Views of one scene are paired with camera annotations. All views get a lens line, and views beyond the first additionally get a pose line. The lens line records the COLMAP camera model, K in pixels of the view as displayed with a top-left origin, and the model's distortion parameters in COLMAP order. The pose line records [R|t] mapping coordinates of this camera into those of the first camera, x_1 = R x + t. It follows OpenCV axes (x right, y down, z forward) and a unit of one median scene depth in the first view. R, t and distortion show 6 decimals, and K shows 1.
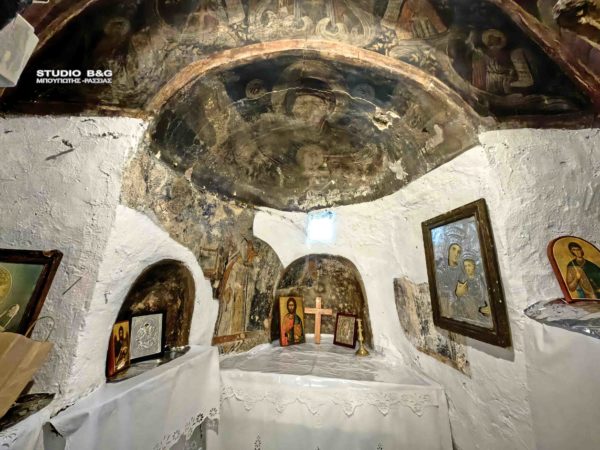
lens RADIAL K [[231.2, 0, 301.2], [0, 231.2, 228.7], [0, 0, 1]] dist [0.016254, -0.004224]
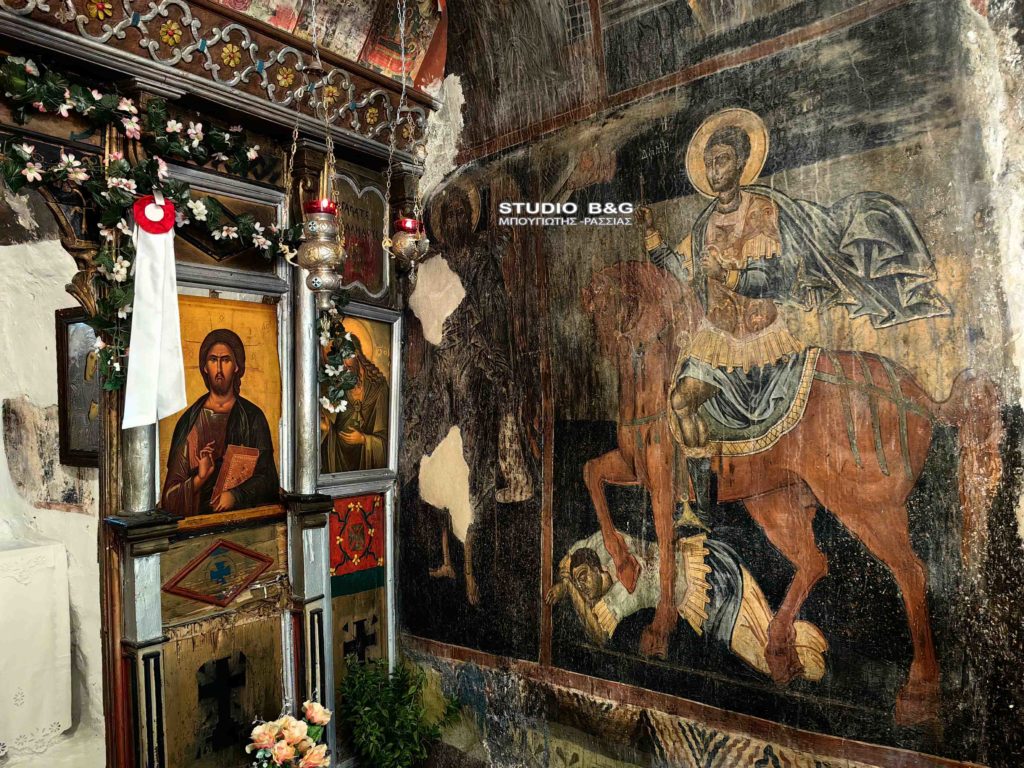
lens RADIAL K [[796.2, 0, 518.2], [0, 796.2, 396.5], [0, 0, 1]] dist [0.074351, -0.109468]
pose [[0.611327, -0.022739, 0.791051, -0.432407], [-0.146140, 0.979152, 0.141083, -0.284115], [-0.777767, -0.201852, 0.595259, -1.282227]]
